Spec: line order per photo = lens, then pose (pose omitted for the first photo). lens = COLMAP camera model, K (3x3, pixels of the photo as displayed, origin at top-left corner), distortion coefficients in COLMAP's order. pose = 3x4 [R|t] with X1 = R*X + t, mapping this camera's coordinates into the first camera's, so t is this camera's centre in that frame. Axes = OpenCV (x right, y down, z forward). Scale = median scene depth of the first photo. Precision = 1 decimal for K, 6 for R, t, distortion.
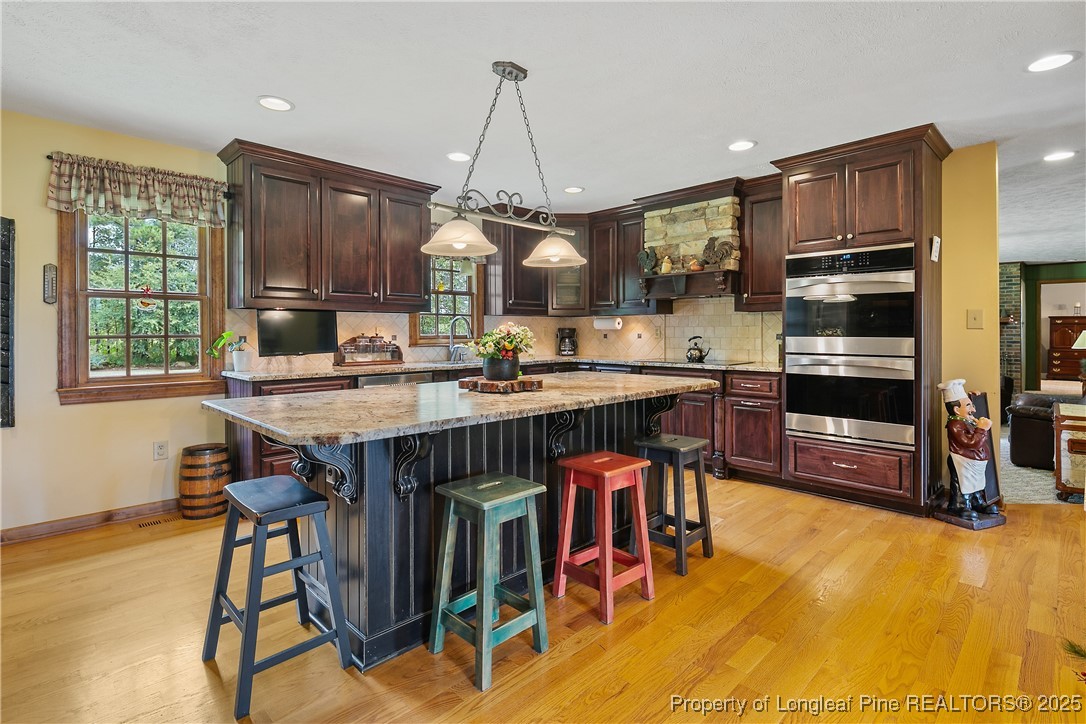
lens RADIAL K [[529.6, 0, 525.7], [0, 529.6, 334.1], [0, 0, 1]] dist [0.002753, -0.004403]
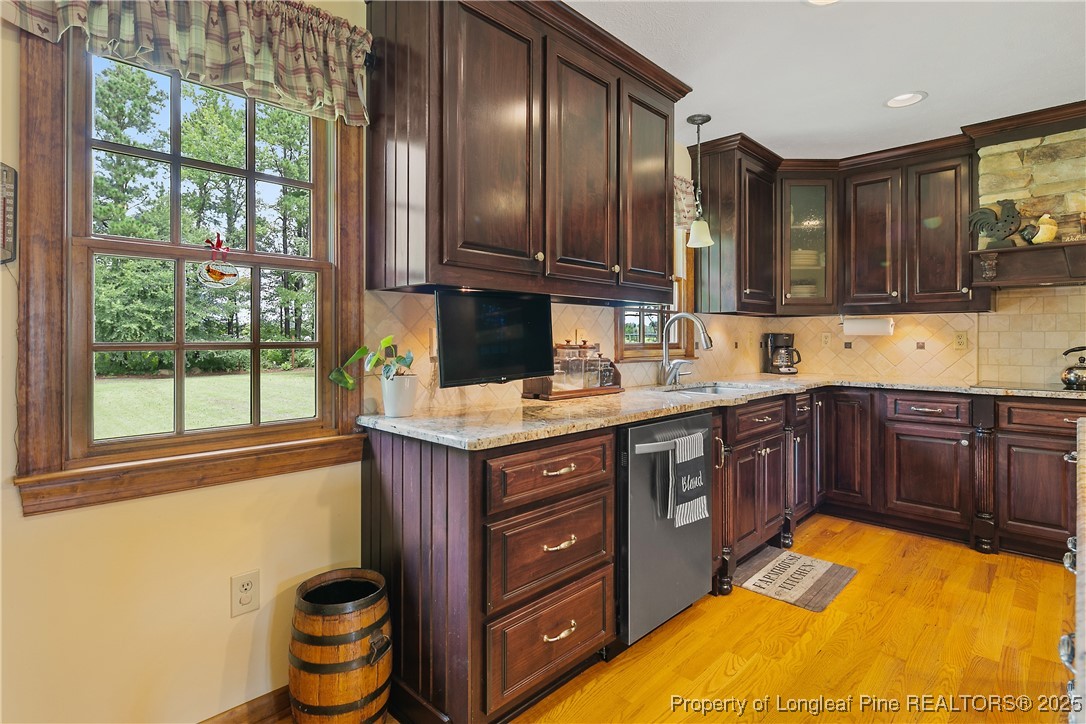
lens RADIAL K [[529.6, 0, 509.3], [0, 529.6, 338.2], [0, 0, 1]] dist [0.002753, -0.004403]
pose [[0.999889, 0.003612, 0.014479, -0.438586], [-0.003525, 0.999976, -0.005967, 0.000051], [-0.014501, 0.005915, 0.999877, 0.503443]]
